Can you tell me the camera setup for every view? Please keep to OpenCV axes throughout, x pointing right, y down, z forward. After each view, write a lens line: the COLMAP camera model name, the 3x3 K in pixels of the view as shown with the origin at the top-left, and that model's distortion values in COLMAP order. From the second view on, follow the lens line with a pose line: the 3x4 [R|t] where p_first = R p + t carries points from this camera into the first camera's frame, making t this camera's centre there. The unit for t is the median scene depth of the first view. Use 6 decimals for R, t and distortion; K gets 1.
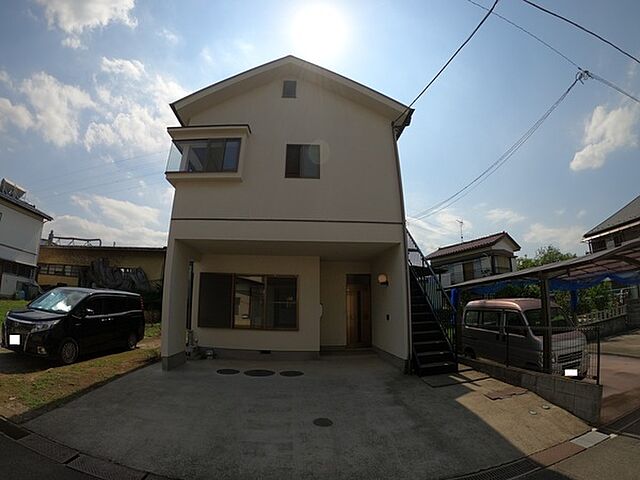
lens RADIAL K [[276.4, 0, 320.0], [0, 276.4, 240.0], [0, 0, 1]] dist [-0.211202, 0.038828]
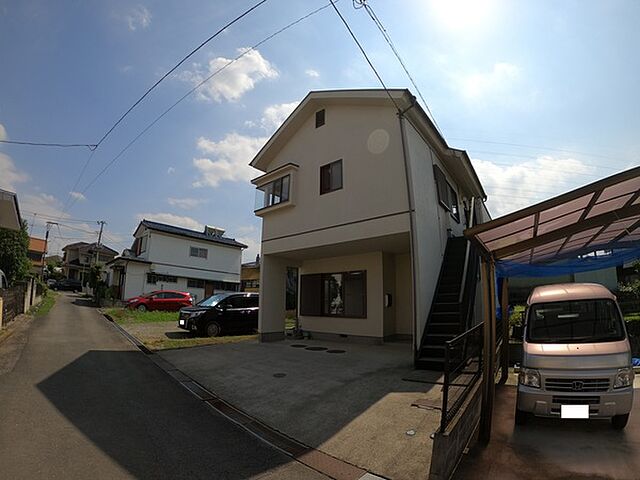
lens RADIAL K [[276.4, 0, 320.0], [0, 276.4, 240.0], [0, 0, 1]] dist [-0.211202, 0.038828]
pose [[0.720014, -0.144712, -0.678703, 0.695463], [0.152887, 0.987064, -0.048268, 0.036553], [0.676909, -0.069011, 0.732825, 0.057199]]
